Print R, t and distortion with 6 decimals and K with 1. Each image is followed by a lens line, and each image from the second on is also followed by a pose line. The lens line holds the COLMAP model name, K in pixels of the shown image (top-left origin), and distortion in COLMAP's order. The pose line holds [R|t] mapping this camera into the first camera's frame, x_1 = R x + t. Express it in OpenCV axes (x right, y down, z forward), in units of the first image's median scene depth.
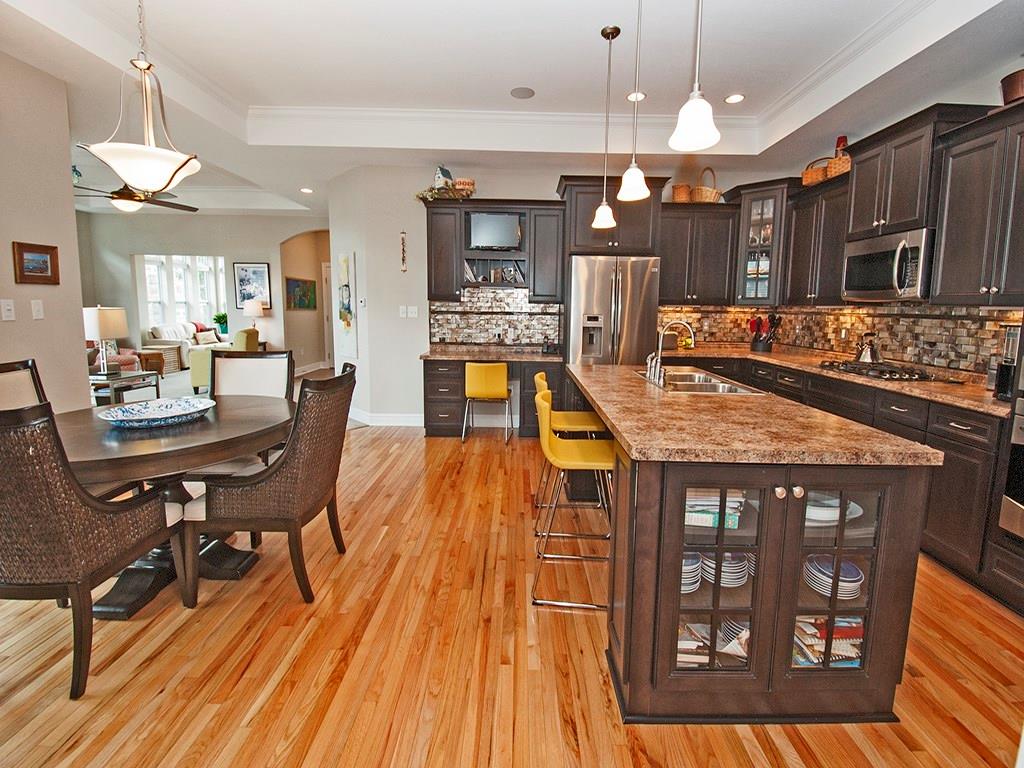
lens RADIAL K [[448.8, 0, 519.1], [0, 448.8, 354.8], [0, 0, 1]] dist [0.000416, -0.009533]
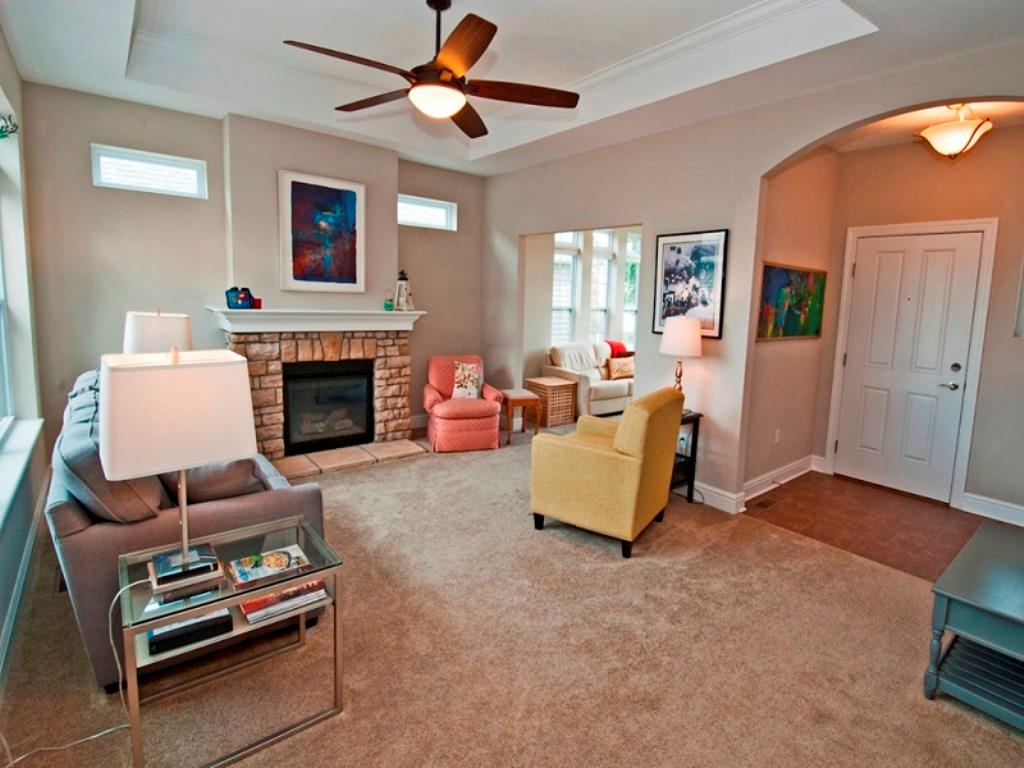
lens RADIAL K [[516.1, 0, 525.6], [0, 516.1, 353.7], [0, 0, 1]] dist [0.001387, -0.018229]
pose [[0.636006, 0.093588, -0.765988, -0.465980], [-0.107962, 0.993648, 0.031761, -0.131508], [0.764095, 0.062497, 0.642070, 0.862496]]
